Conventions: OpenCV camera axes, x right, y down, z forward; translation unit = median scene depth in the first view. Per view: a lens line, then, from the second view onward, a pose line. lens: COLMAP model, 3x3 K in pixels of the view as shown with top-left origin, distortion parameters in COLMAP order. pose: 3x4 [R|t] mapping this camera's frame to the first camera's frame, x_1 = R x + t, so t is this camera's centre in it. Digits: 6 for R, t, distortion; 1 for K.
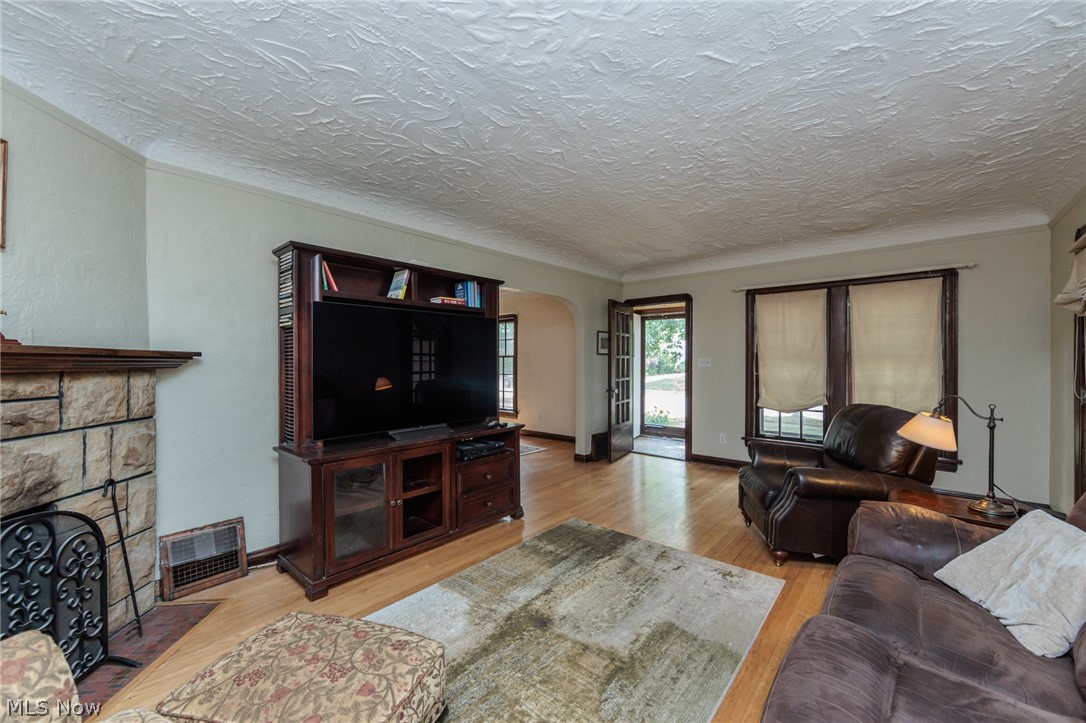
lens RADIAL K [[428.9, 0, 542.4], [0, 428.9, 361.4], [0, 0, 1]] dist [-0.001271, 0.000166]
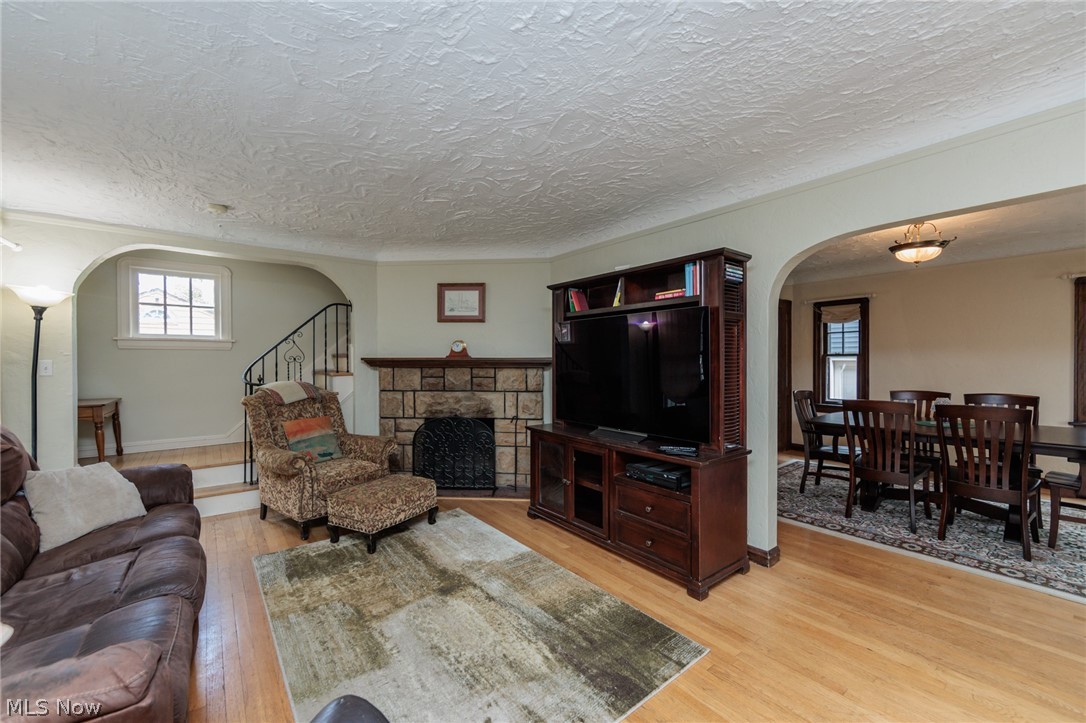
lens RADIAL K [[428.9, 0, 542.4], [0, 428.9, 361.4], [0, 0, 1]] dist [-0.001271, 0.000166]
pose [[-0.189783, 0.009159, -0.981783, 1.022071], [0.002175, 0.999958, 0.008908, -0.026000], [0.981824, -0.000445, -0.189795, 1.384740]]
